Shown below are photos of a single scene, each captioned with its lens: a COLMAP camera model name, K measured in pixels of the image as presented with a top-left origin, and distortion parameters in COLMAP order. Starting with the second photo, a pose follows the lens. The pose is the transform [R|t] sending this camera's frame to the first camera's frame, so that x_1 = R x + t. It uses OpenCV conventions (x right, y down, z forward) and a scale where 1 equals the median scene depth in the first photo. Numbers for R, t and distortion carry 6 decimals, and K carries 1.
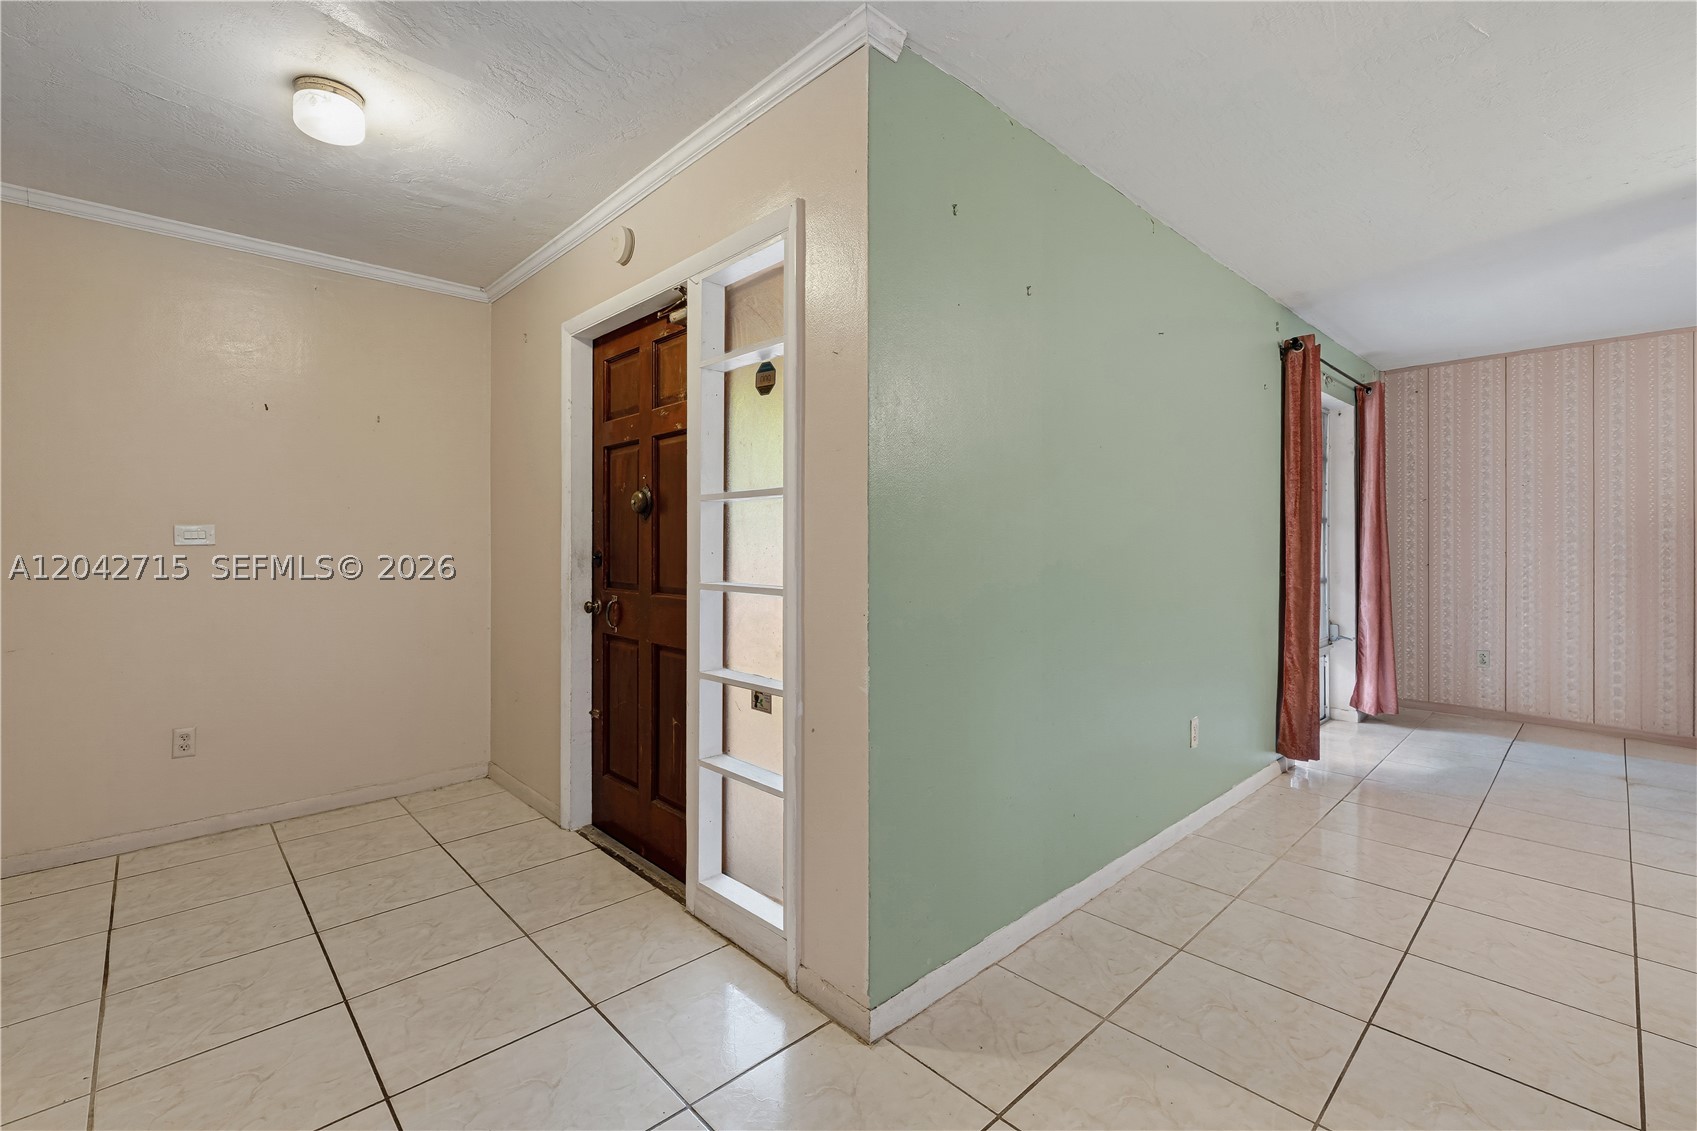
lens RADIAL K [[726.8, 0, 823.7], [0, 726.8, 532.3], [0, 0, 1]] dist [0.018894, 0.000337]
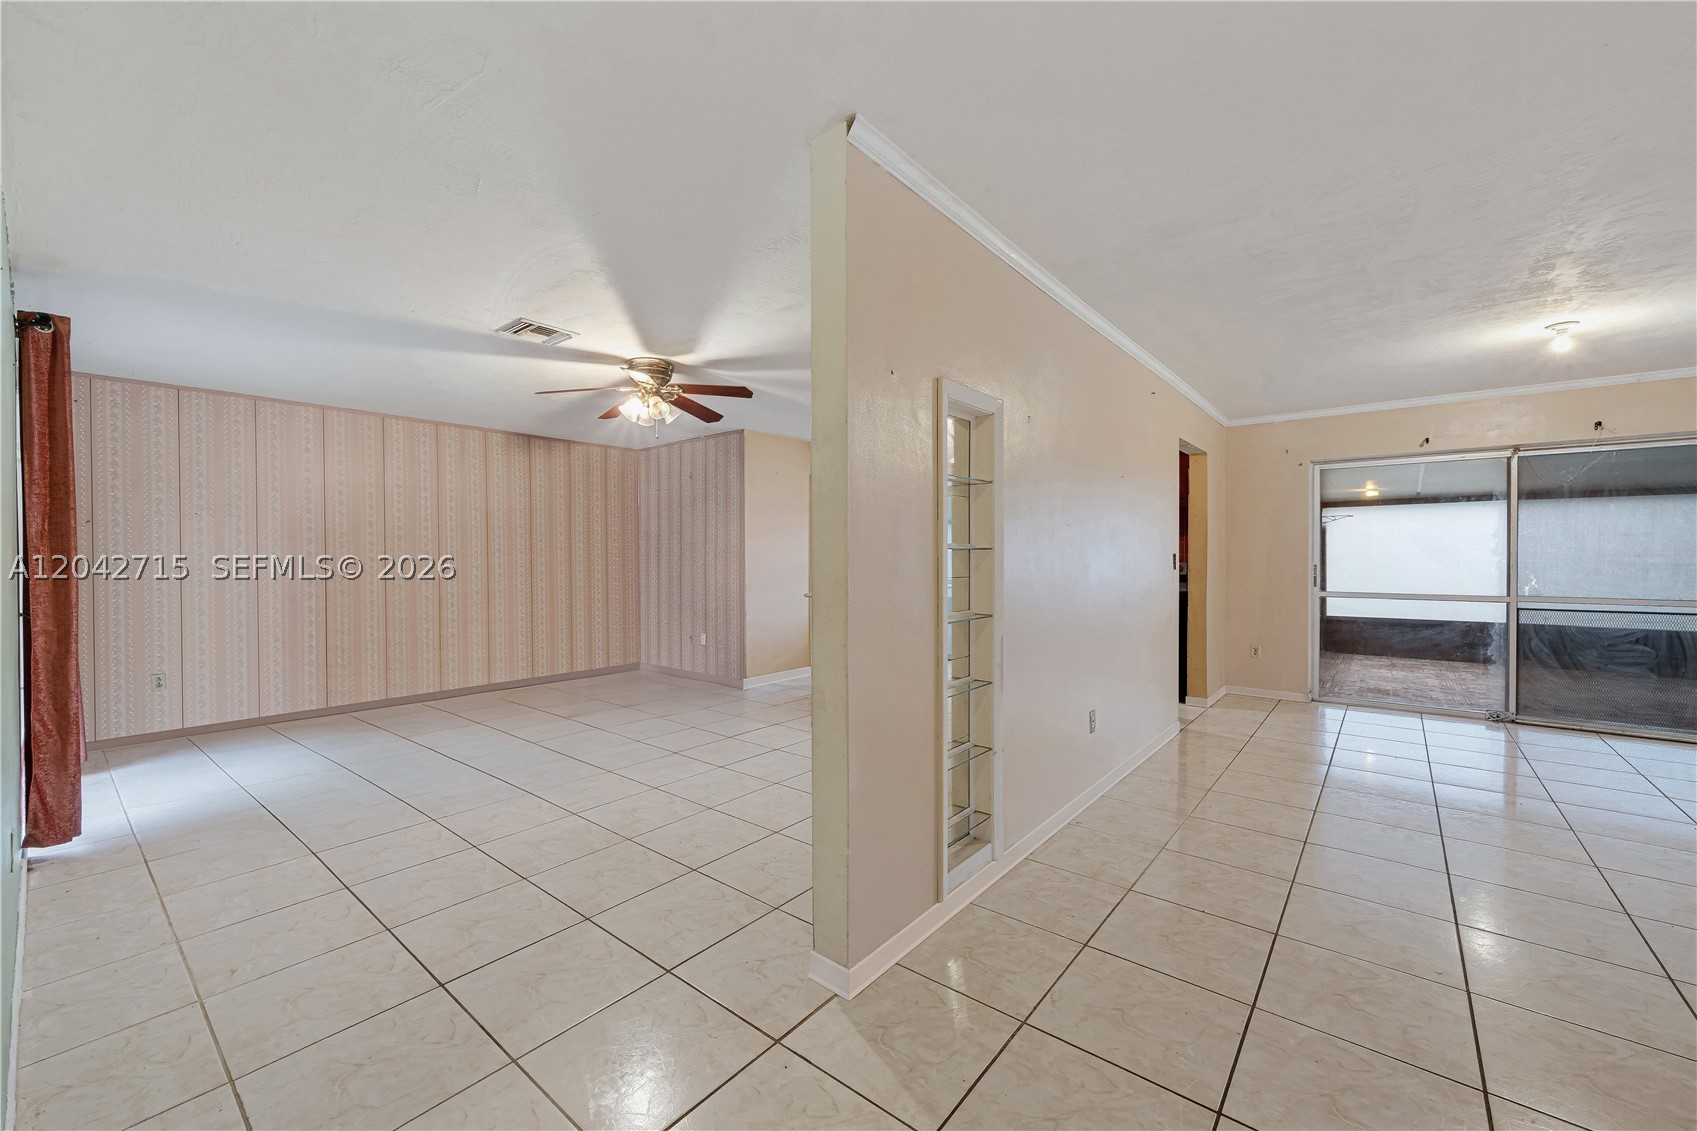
lens RADIAL K [[689.9, 0, 850.1], [0, 689.9, 556.5], [0, 0, 1]] dist [-0.018877, 0.000029]
pose [[-0.153402, -0.002363, 0.988161, -0.412894], [-0.005780, 0.999982, 0.001494, -0.020086], [-0.988147, -0.005482, -0.153413, 0.517279]]
